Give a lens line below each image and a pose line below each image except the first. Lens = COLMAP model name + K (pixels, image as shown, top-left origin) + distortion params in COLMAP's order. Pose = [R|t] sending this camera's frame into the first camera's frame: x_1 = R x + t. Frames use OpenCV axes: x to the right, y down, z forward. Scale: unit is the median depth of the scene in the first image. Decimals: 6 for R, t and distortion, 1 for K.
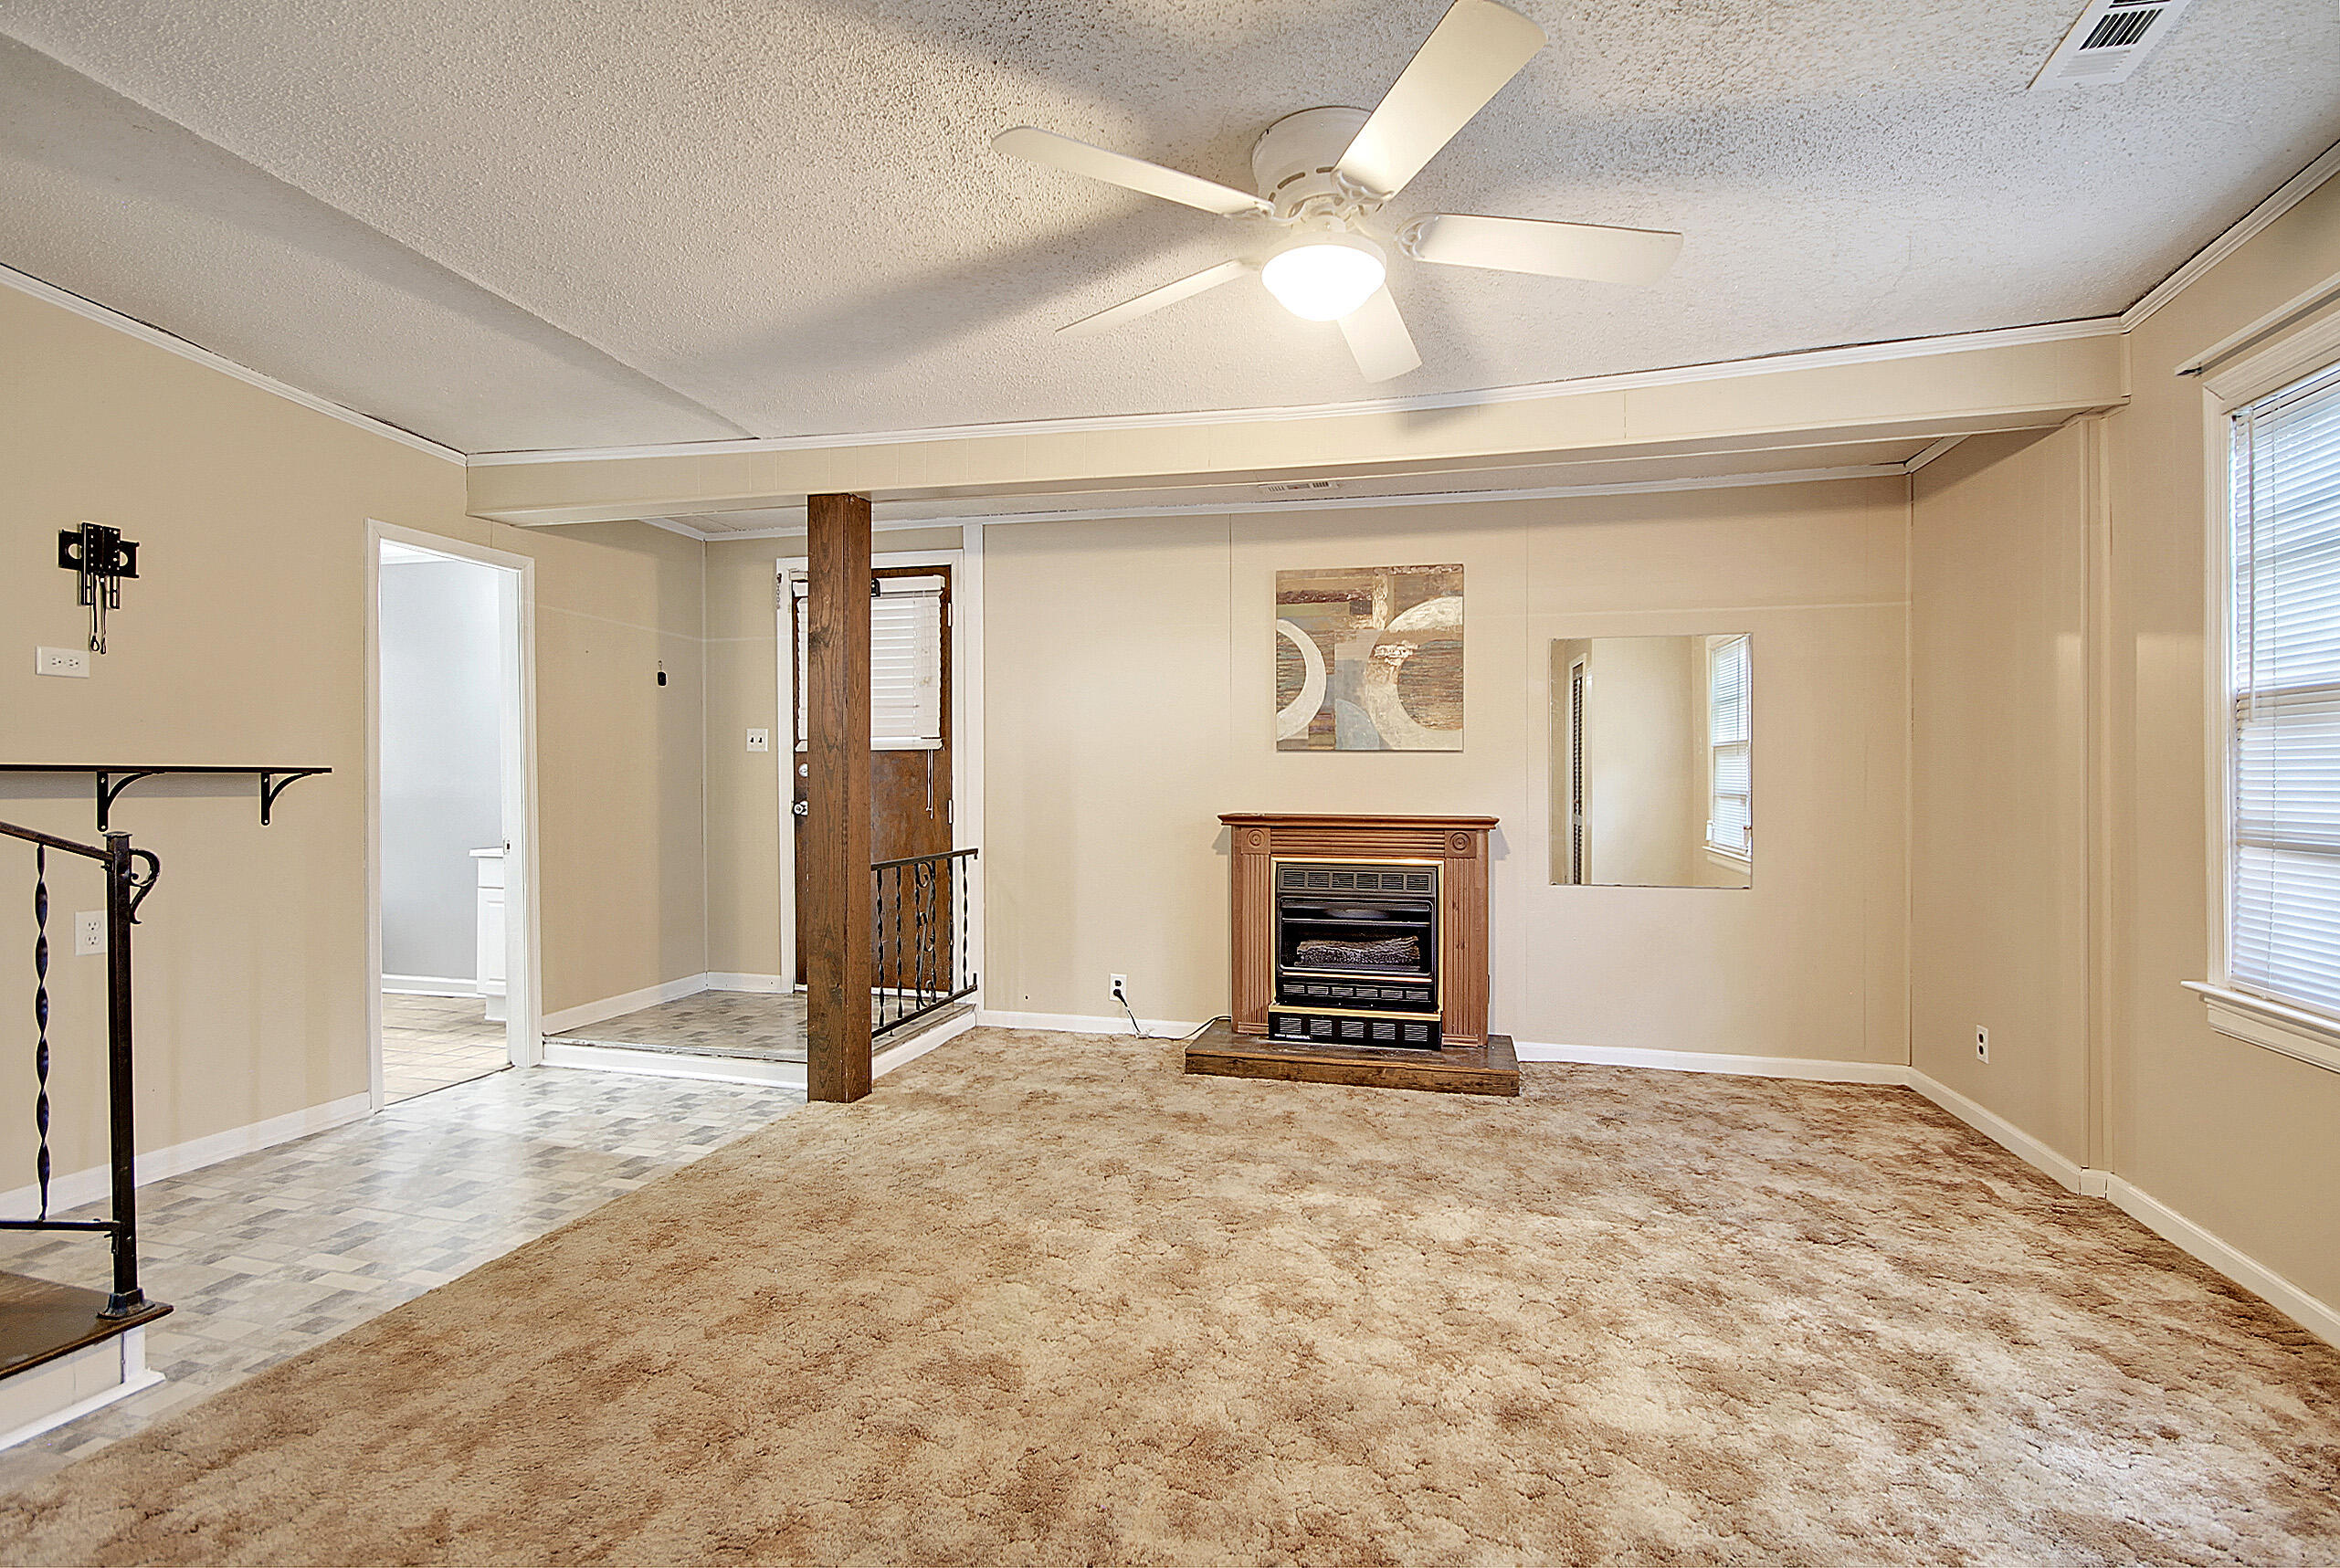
lens RADIAL K [[1087.7, 0, 1172.9], [0, 1087.7, 786.7], [0, 0, 1]] dist [-0.004219, -0.002173]
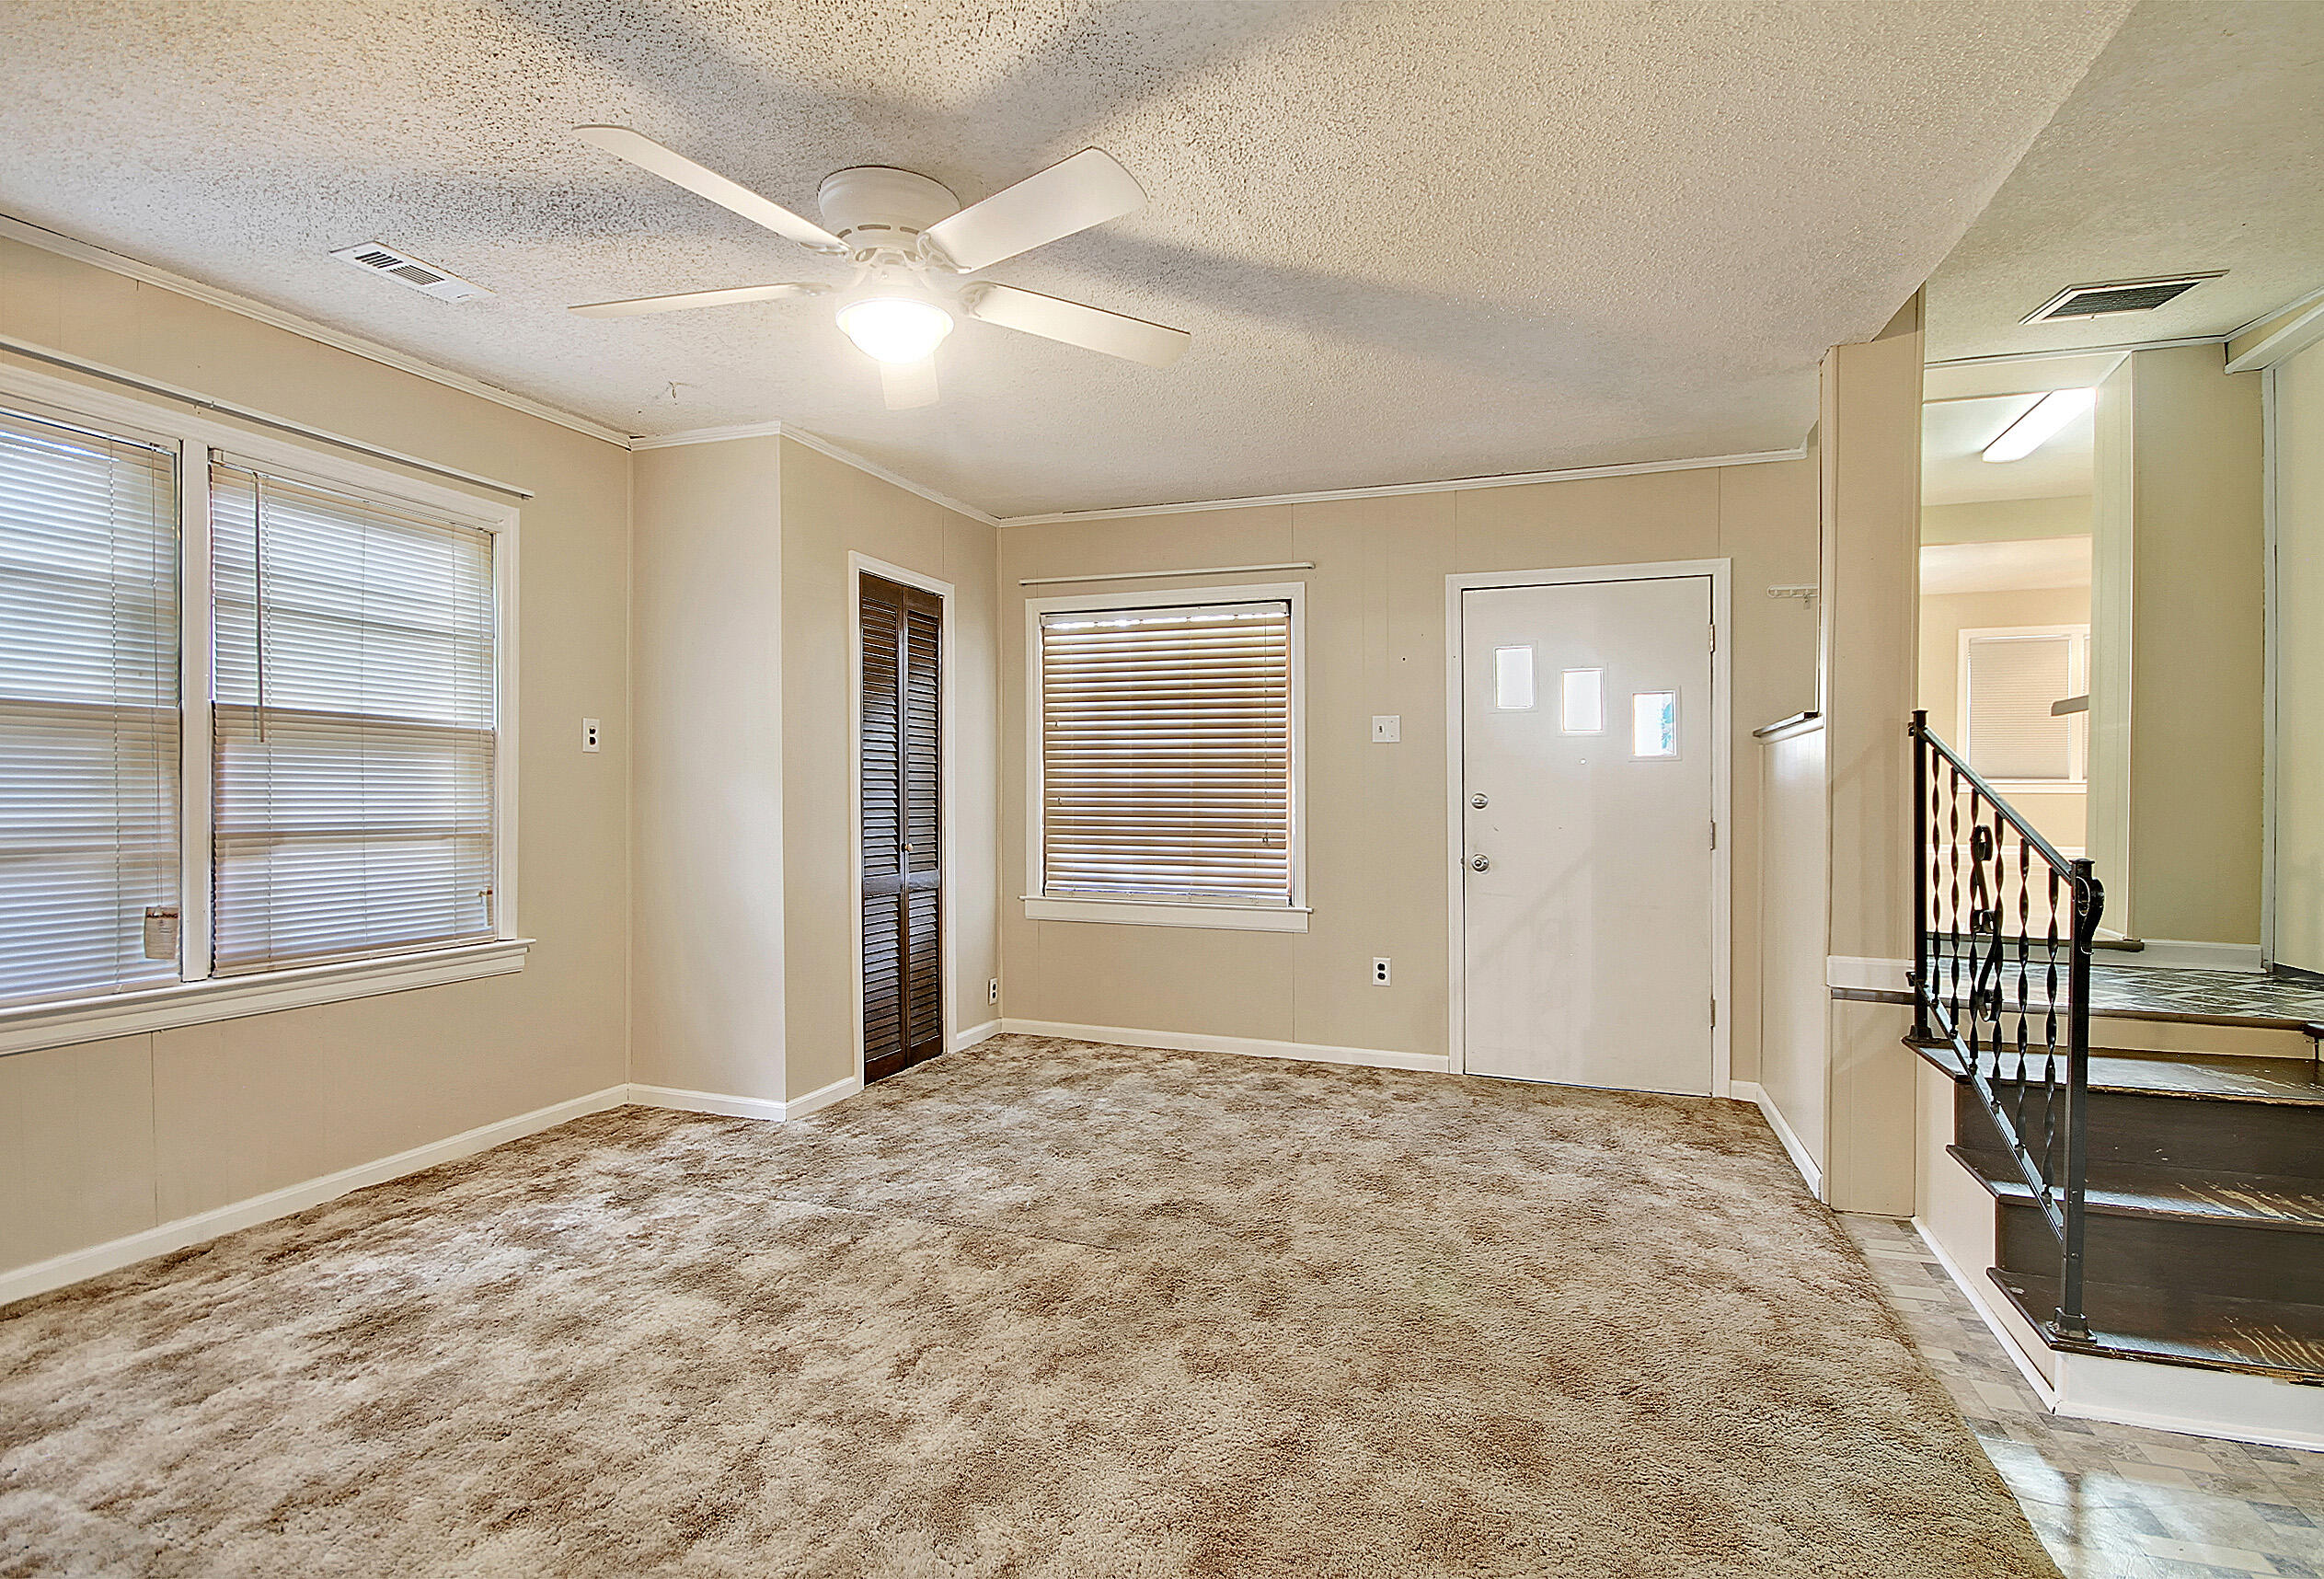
lens RADIAL K [[1104.5, 0, 1160.9], [0, 1104.5, 793.7], [0, 0, 1]] dist [-0.003744, -0.000930]
pose [[-0.996548, -0.008818, 0.082548, -0.120014], [-0.008621, 0.999959, 0.002740, -0.007813], [-0.082569, 0.002019, -0.996583, 1.241058]]
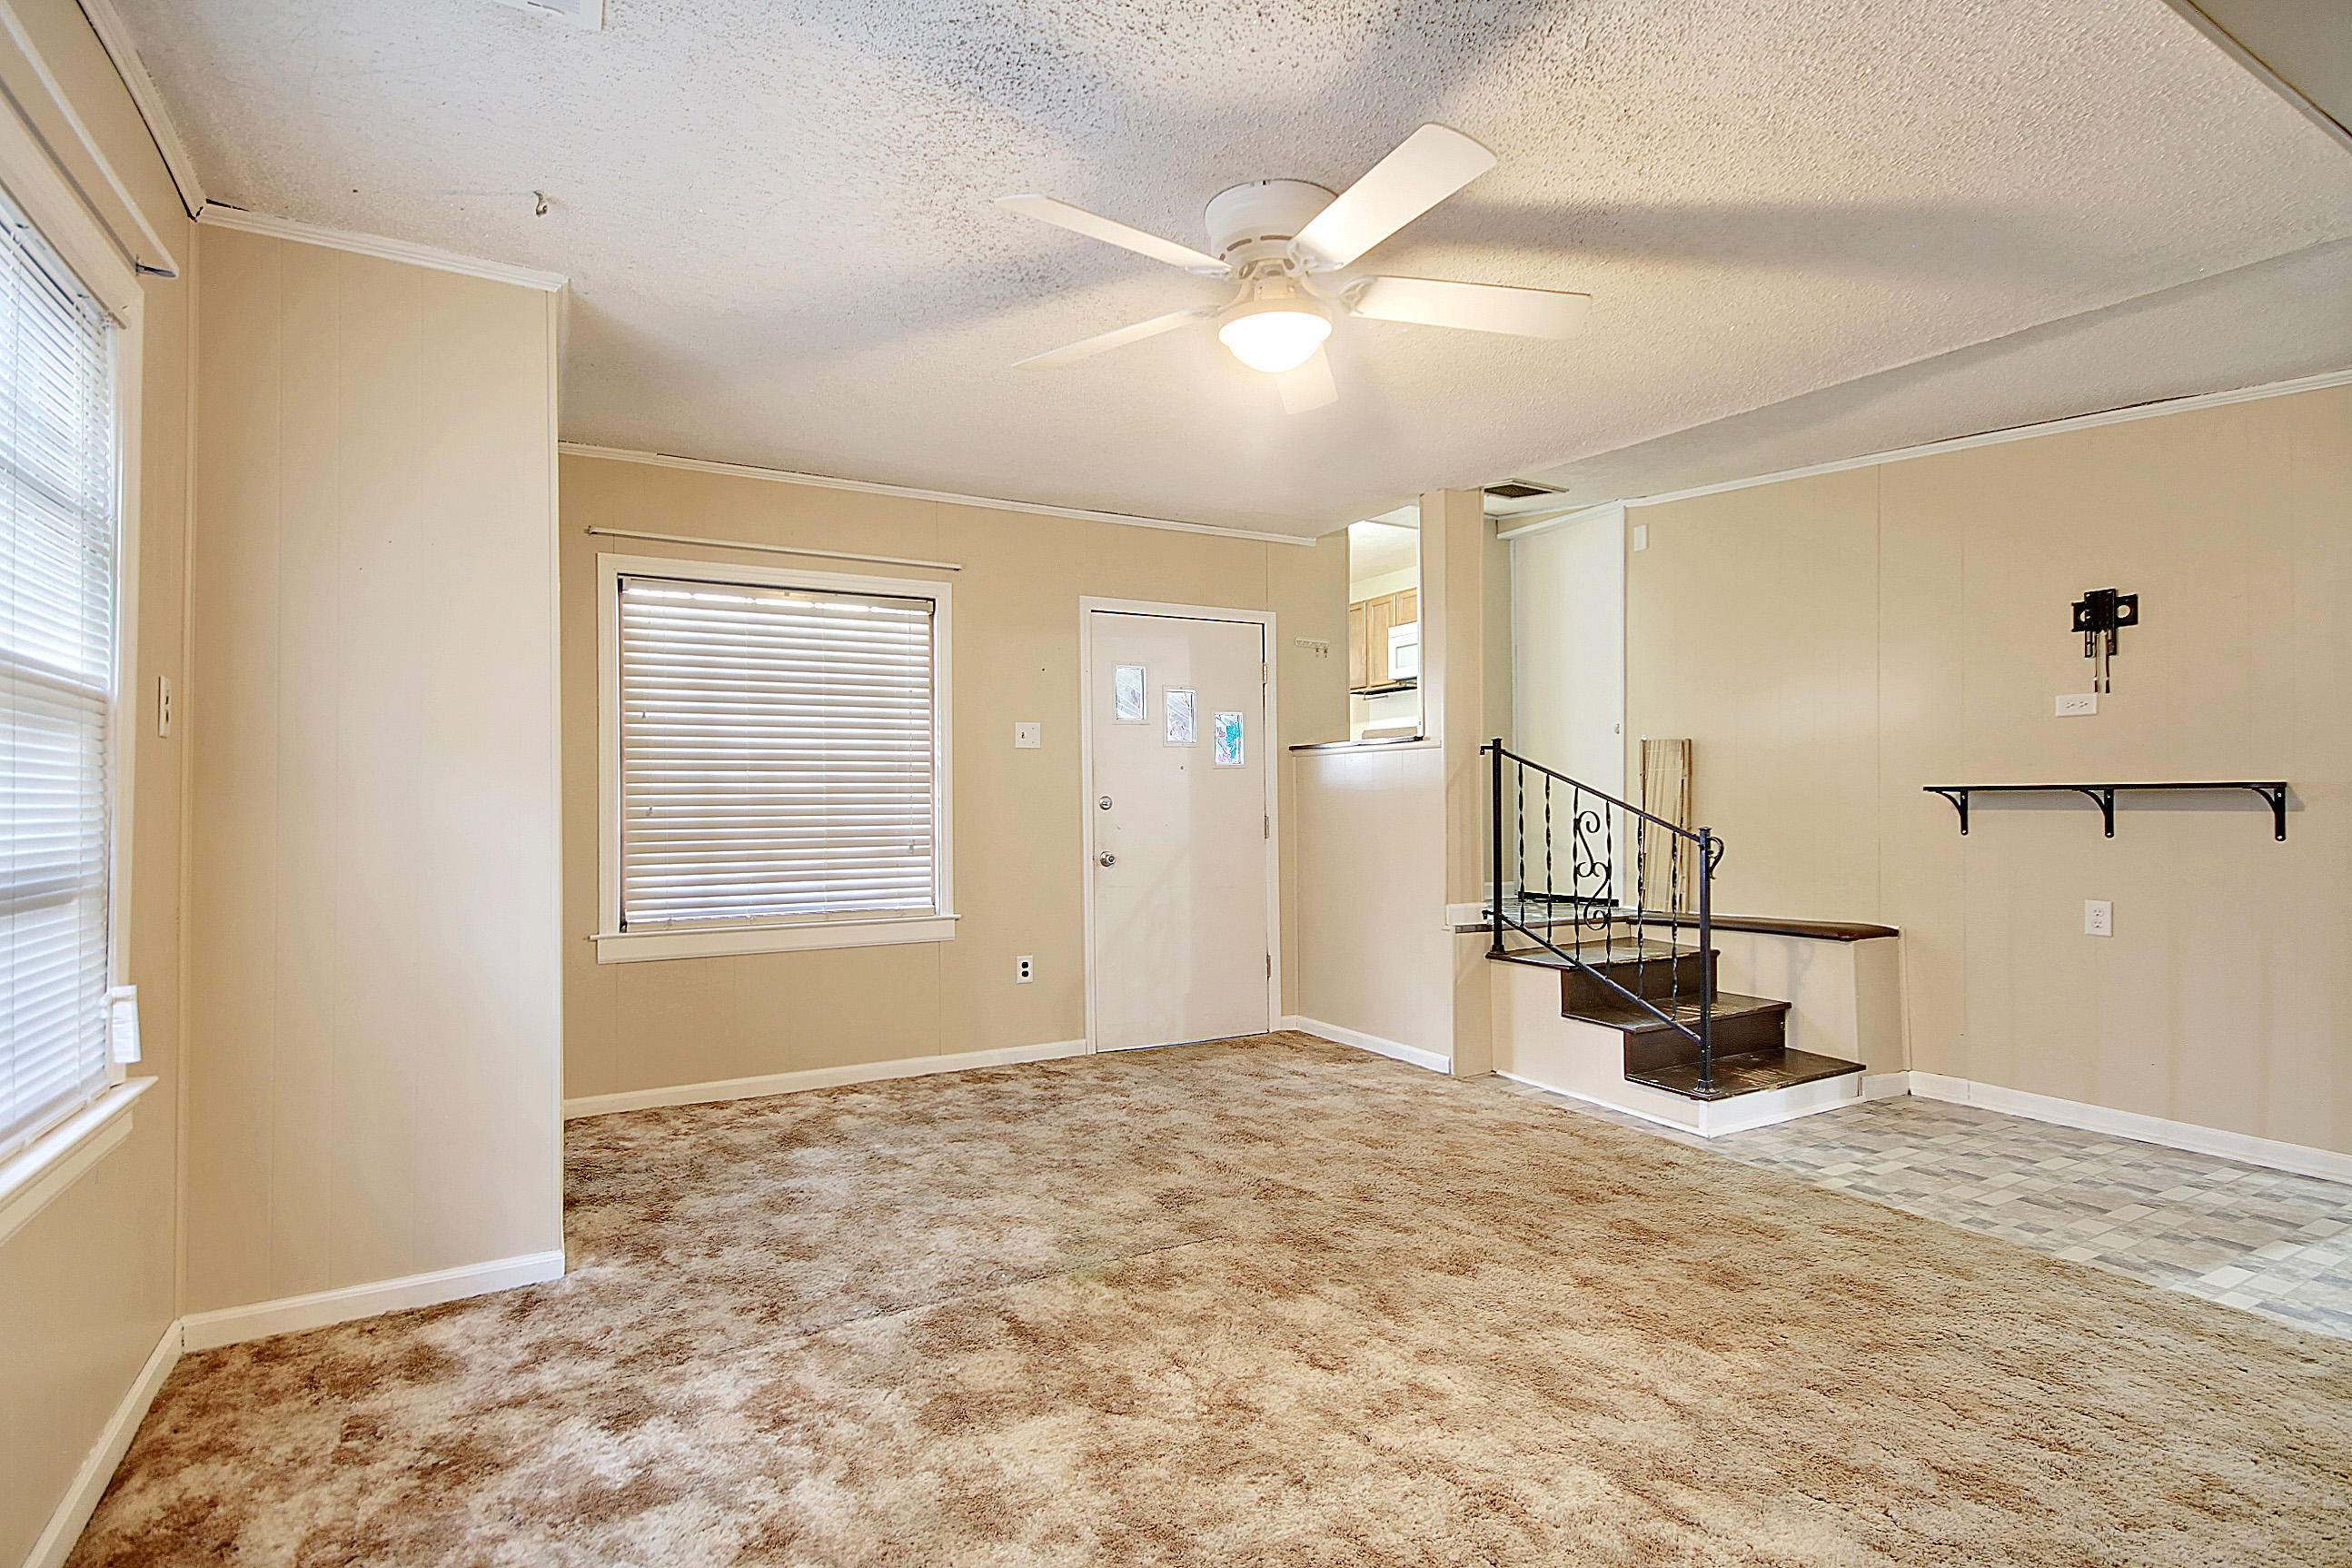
lens RADIAL K [[1151.6, 0, 1169.8], [0, 1151.6, 778.5], [0, 0, 1]] dist [0.011937, 0.000336]
pose [[-0.717185, -0.009491, -0.696818, 0.611380], [0.002921, 0.999858, -0.016625, -0.005675], [0.696877, -0.013959, -0.717055, 1.048961]]
